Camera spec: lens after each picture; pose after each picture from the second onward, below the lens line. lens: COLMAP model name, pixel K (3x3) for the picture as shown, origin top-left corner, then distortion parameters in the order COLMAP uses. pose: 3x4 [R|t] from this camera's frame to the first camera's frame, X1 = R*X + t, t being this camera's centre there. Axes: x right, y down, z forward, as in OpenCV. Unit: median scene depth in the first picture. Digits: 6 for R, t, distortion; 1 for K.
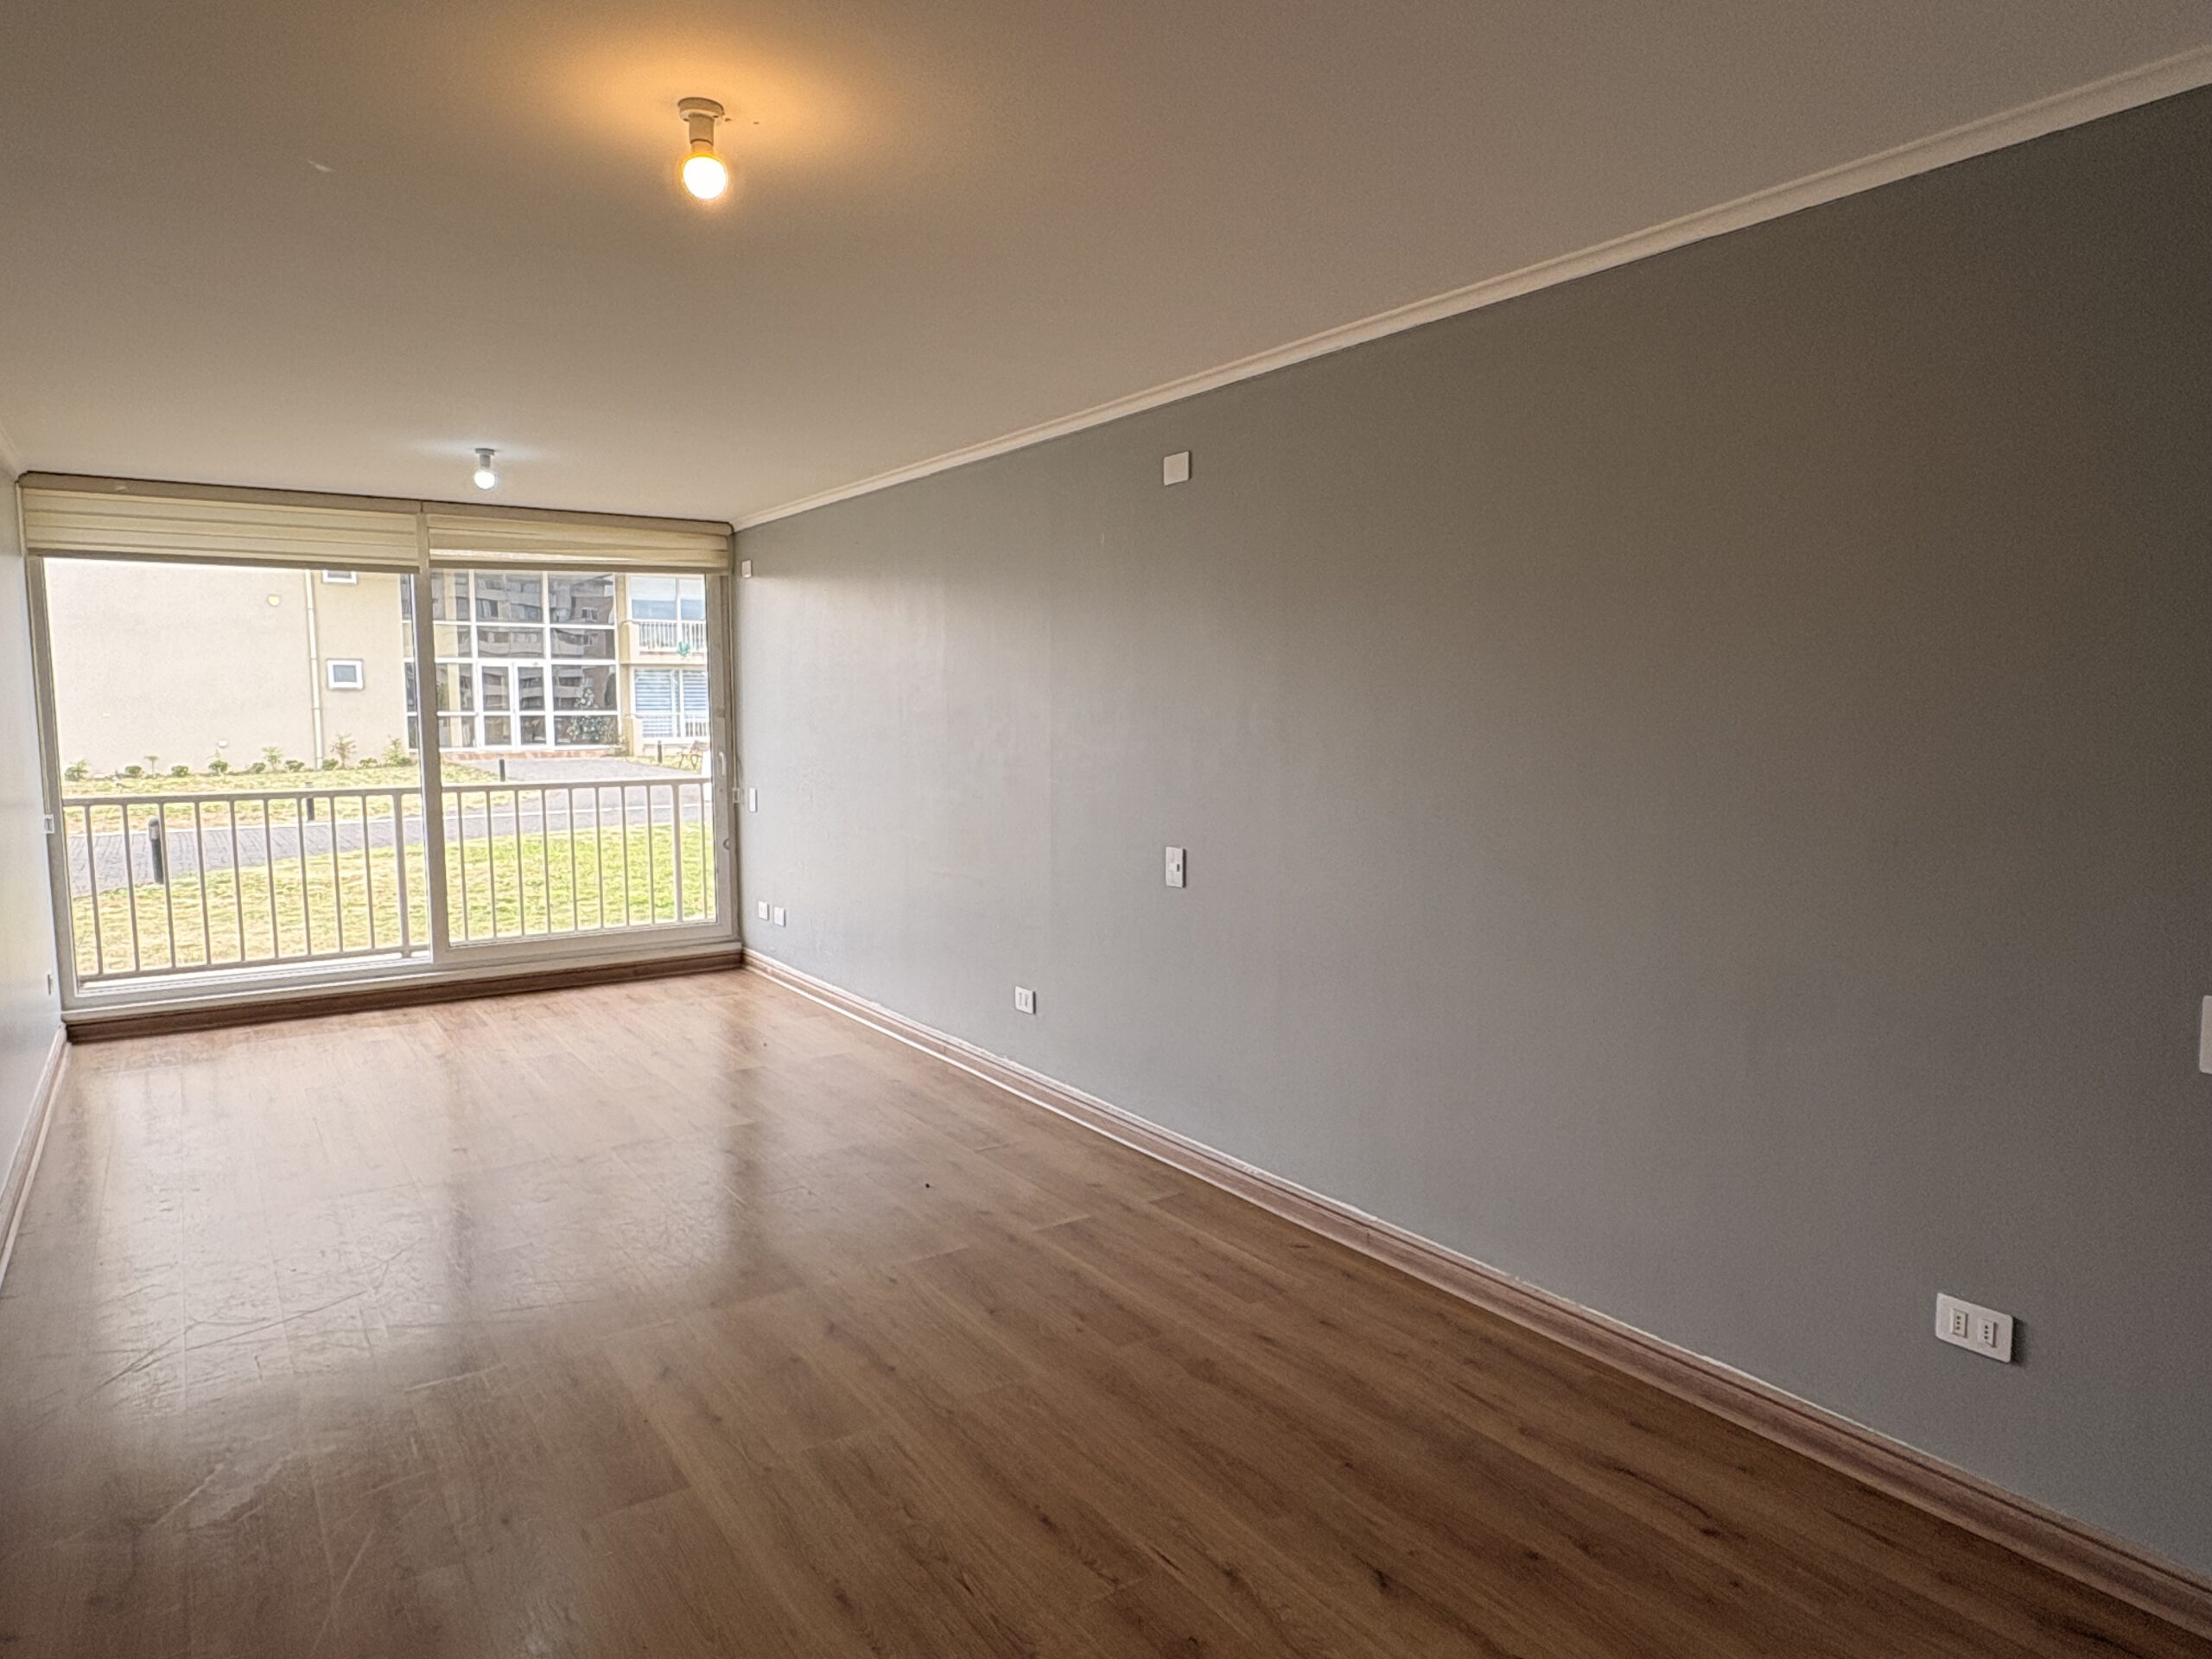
lens RADIAL K [[1369.0, 0, 1106.0], [0, 1369.0, 829.5], [0, 0, 1]] dist [-0.004719, 0.003513]
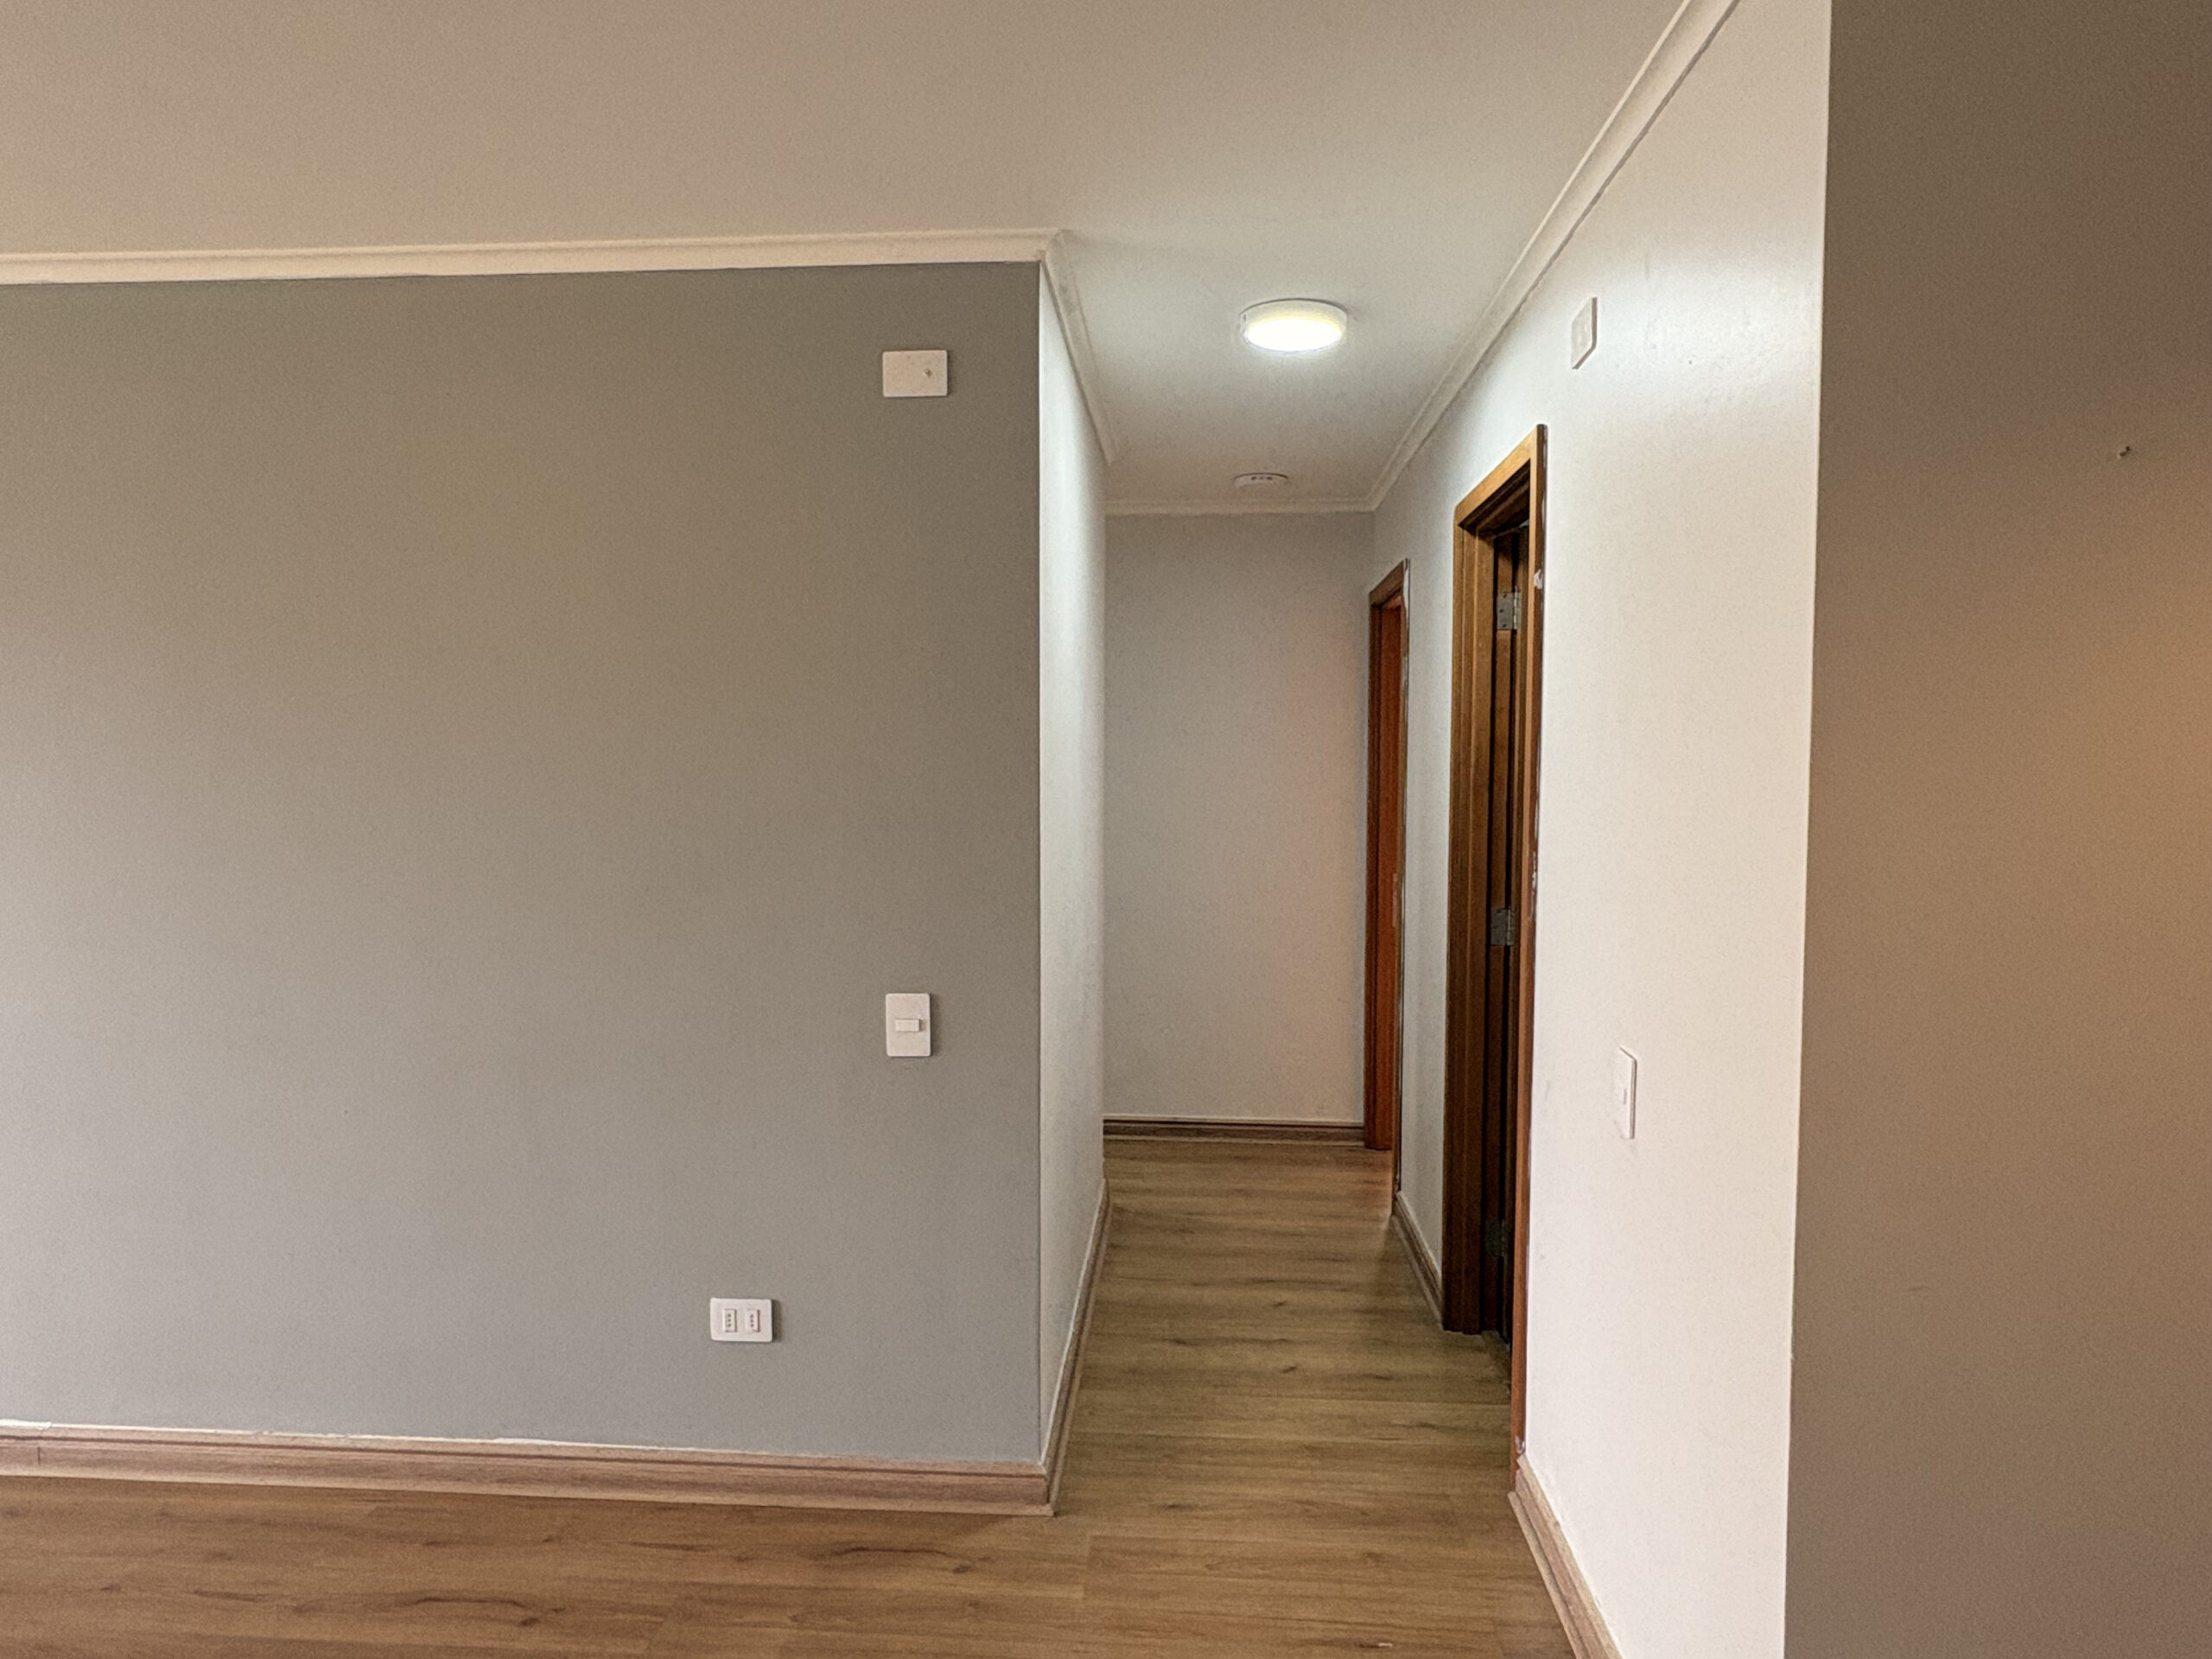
lens RADIAL K [[1369.0, 0, 1106.0], [0, 1369.0, 829.5], [0, 0, 1]] dist [-0.004719, 0.003513]
pose [[0.617221, -0.036455, 0.785945, -0.036762], [0.067502, 0.997696, -0.006734, -0.004895], [-0.783889, 0.057209, 0.618260, 0.054389]]
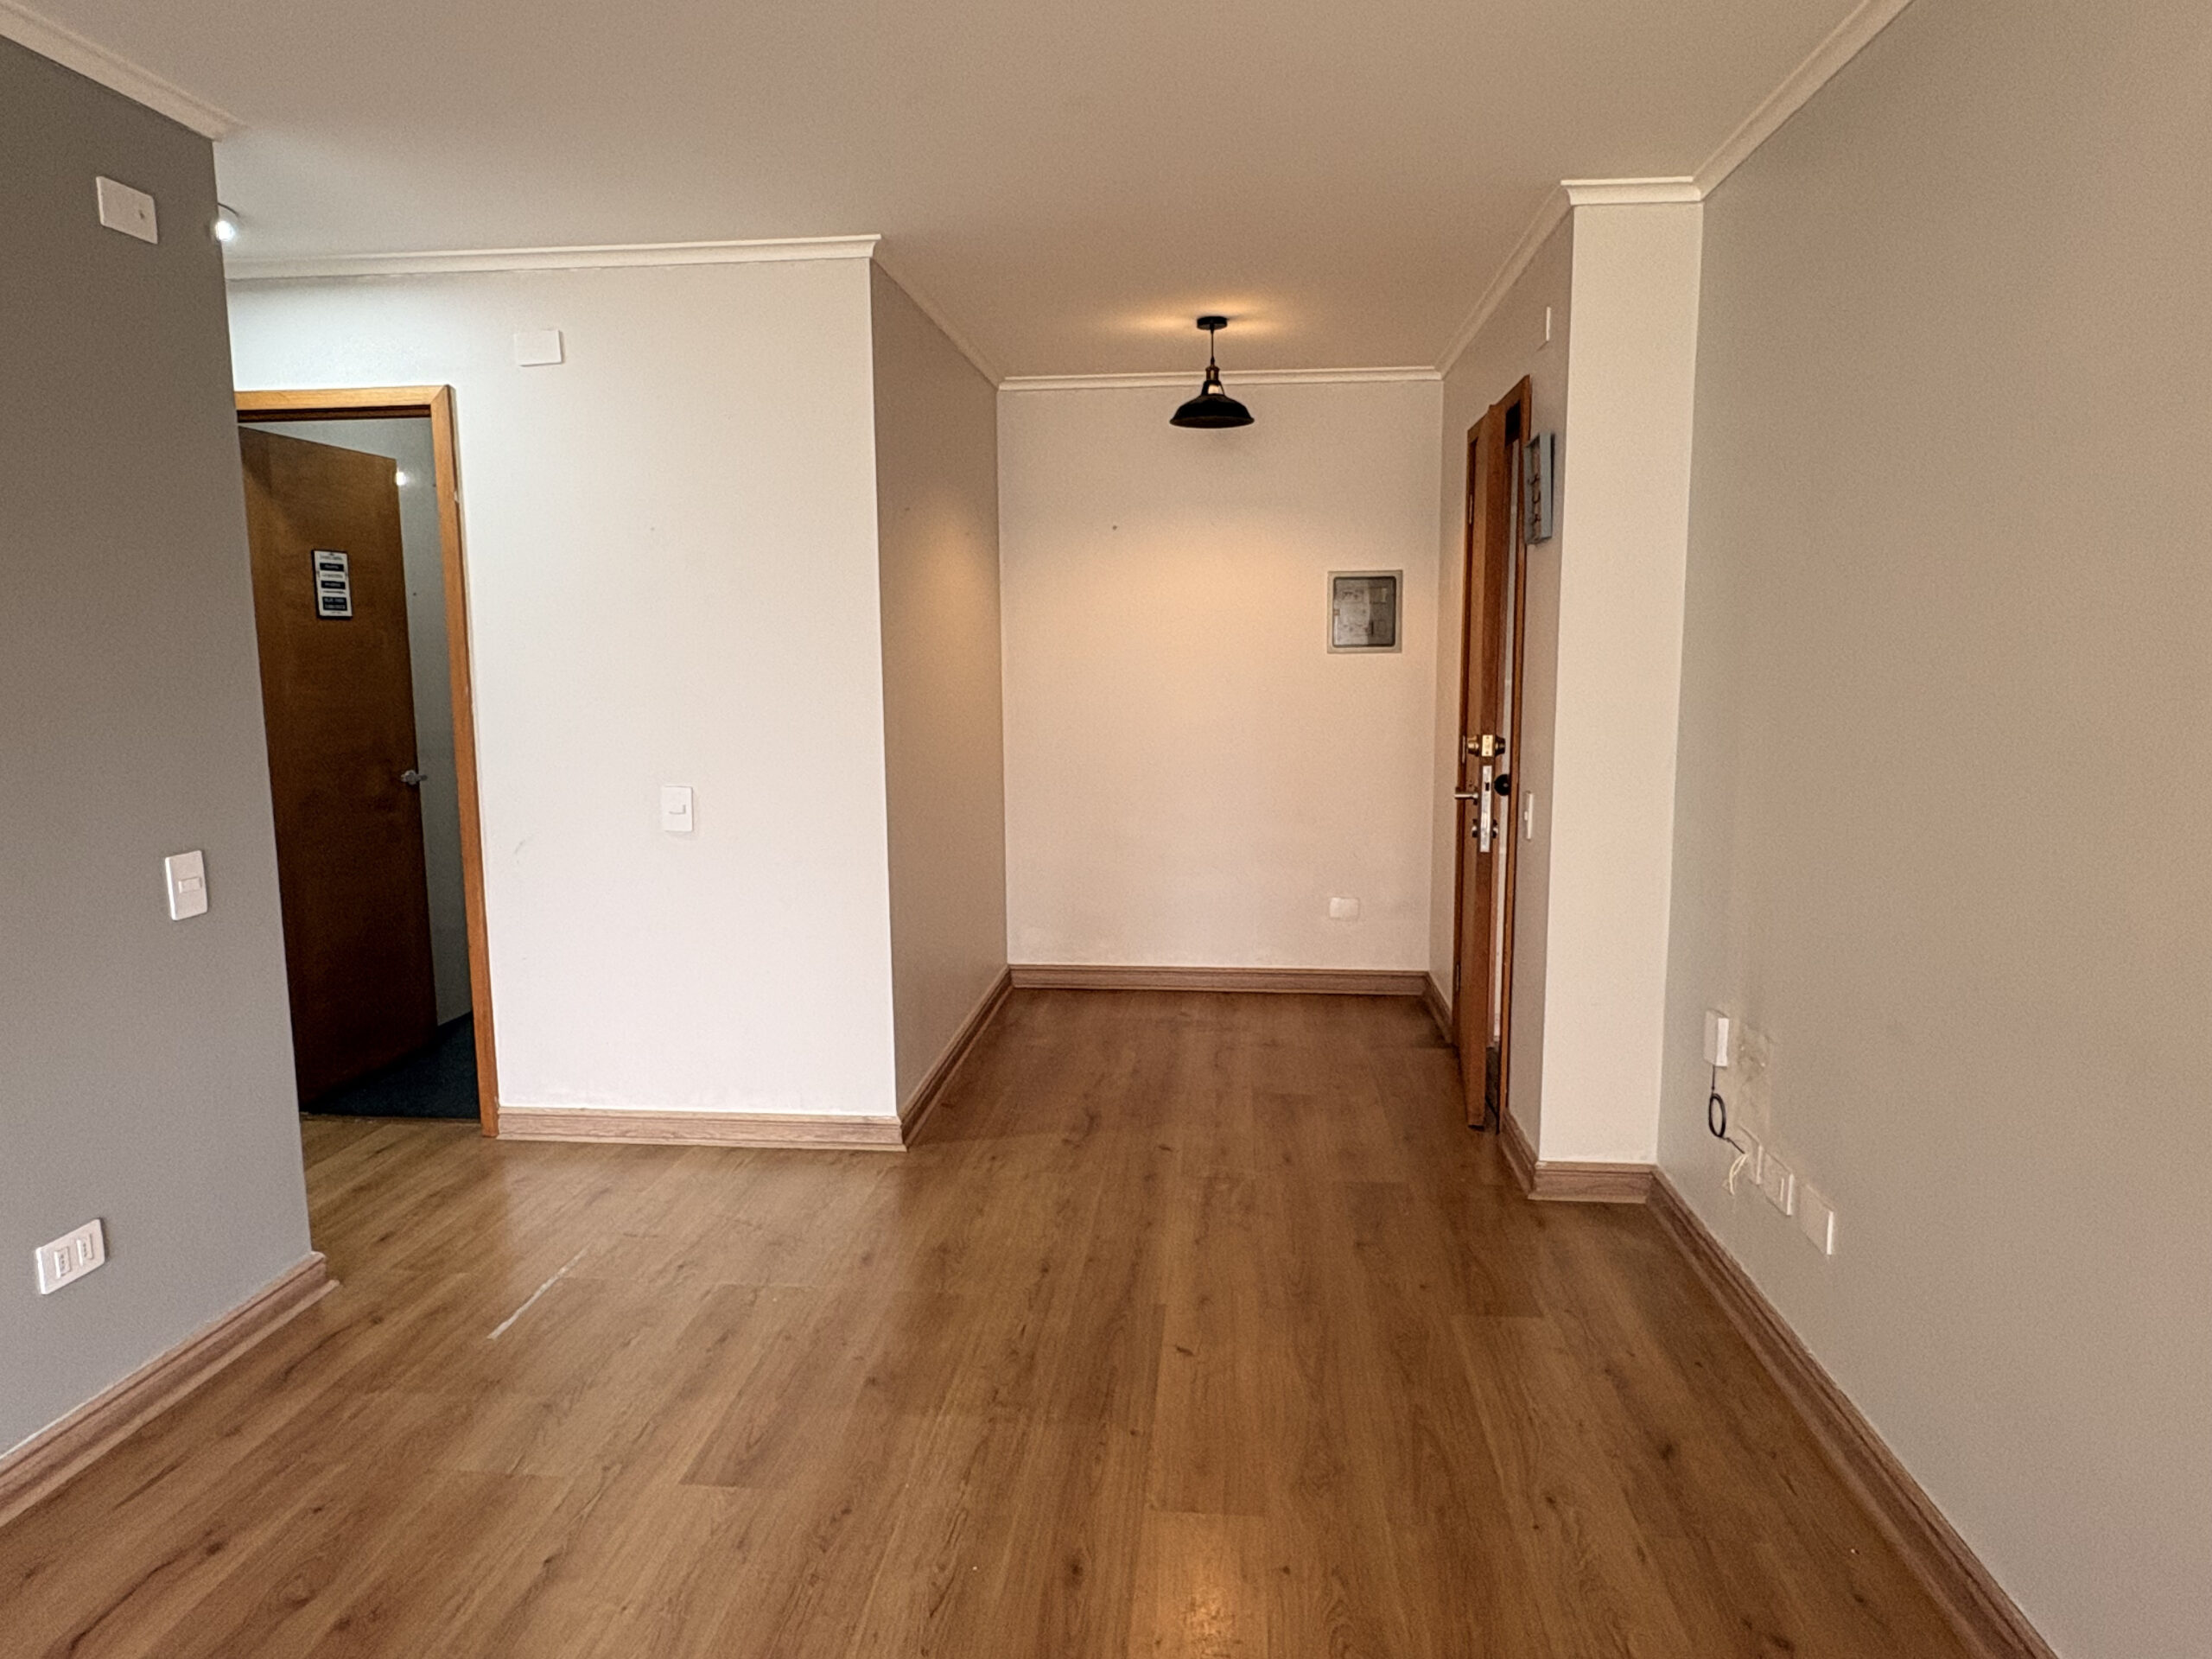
lens RADIAL K [[1369.0, 0, 1106.0], [0, 1369.0, 829.5], [0, 0, 1]] dist [-0.004719, 0.003513]
pose [[-0.773126, -0.074789, 0.629827, -0.478665], [0.065380, 0.978336, 0.196429, -0.069039], [-0.630873, 0.193043, -0.751487, 1.106102]]
